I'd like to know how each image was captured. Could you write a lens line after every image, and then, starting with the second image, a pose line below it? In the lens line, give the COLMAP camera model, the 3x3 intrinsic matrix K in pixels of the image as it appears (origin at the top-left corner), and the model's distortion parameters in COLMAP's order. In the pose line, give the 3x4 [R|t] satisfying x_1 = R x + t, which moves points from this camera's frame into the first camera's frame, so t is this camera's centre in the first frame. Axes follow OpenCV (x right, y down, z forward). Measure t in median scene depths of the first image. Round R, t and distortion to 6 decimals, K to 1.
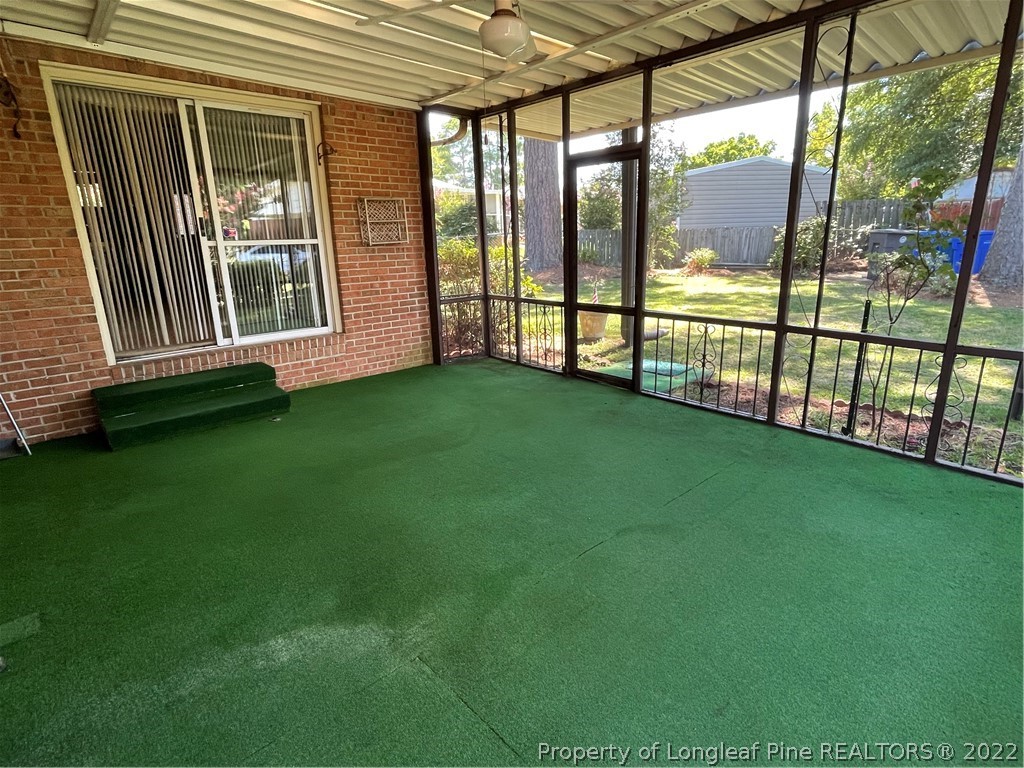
lens RADIAL K [[528.9, 0, 515.0], [0, 528.9, 377.9], [0, 0, 1]] dist [0.001492, 0.000305]
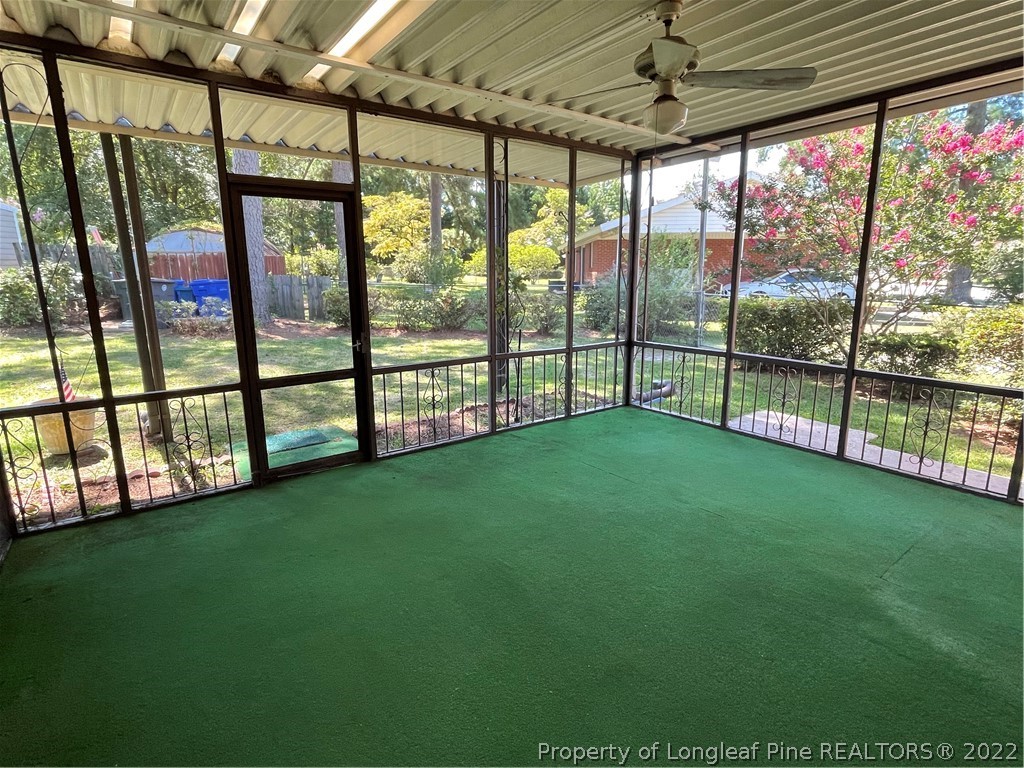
lens RADIAL K [[528.9, 0, 515.0], [0, 528.9, 377.9], [0, 0, 1]] dist [0.001492, 0.000305]
pose [[0.088884, -0.166167, 0.982084, -0.730781], [0.267712, 0.953690, 0.137133, -0.199518], [-0.959390, 0.250727, 0.129253, 0.779431]]
